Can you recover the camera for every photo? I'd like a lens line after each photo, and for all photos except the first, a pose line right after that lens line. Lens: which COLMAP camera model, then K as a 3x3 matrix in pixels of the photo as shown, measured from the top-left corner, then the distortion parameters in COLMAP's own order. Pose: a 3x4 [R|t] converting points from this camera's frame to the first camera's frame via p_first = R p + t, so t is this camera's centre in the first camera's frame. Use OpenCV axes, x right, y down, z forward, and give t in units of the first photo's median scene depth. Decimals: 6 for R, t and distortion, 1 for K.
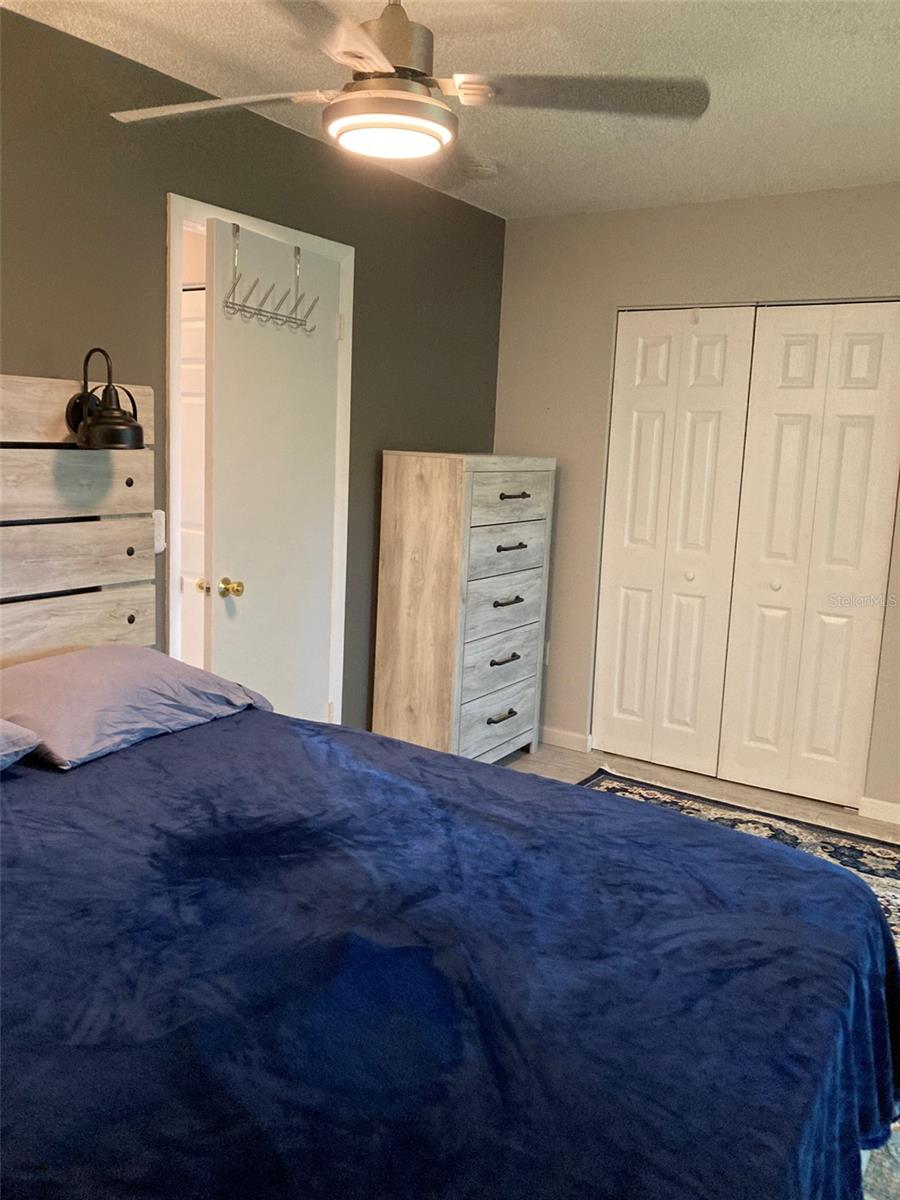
lens RADIAL K [[975.3, 0, 450.0], [0, 975.3, 600.0], [0, 0, 1]] dist [0.024683, -0.002307]
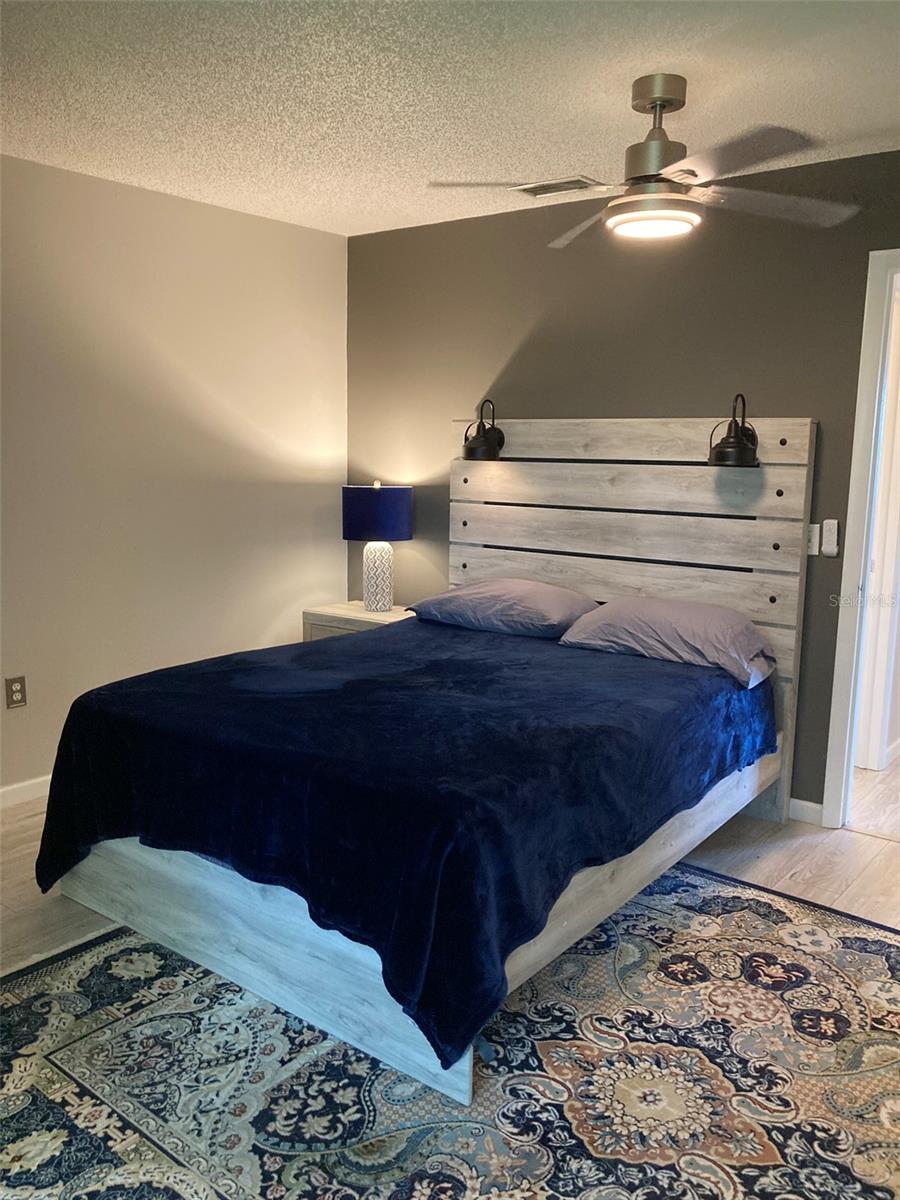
lens RADIAL K [[975.3, 0, 450.0], [0, 975.3, 600.0], [0, 0, 1]] dist [0.024683, -0.002307]
pose [[-0.061822, 0.118814, -0.990990, 1.056729], [-0.186472, 0.974032, 0.128414, -0.071073], [0.980513, 0.192731, -0.038061, 0.685573]]
